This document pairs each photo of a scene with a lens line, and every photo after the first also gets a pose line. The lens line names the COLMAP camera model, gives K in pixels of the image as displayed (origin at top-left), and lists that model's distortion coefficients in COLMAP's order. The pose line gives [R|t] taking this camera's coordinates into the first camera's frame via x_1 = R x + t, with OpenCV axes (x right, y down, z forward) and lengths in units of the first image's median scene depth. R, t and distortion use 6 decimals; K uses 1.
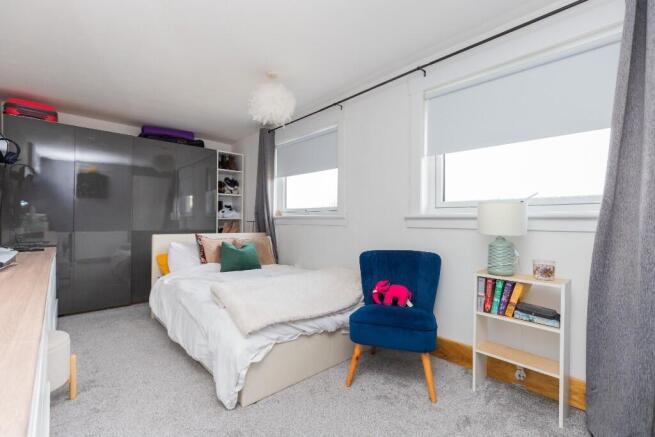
lens RADIAL K [[291.9, 0, 328.2], [0, 291.9, 219.1], [0, 0, 1]] dist [0.007225, -0.002369]
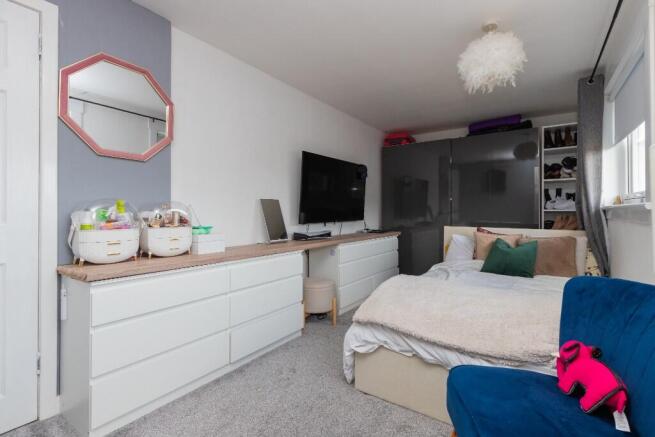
lens RADIAL K [[291.9, 0, 334.7], [0, 291.9, 209.3], [0, 0, 1]] dist [0.007225, -0.002369]
pose [[0.257010, -0.012000, -0.966334, 0.354447], [0.008657, 0.999911, -0.010115, -0.003514], [0.966370, -0.005766, 0.257091, 0.313182]]
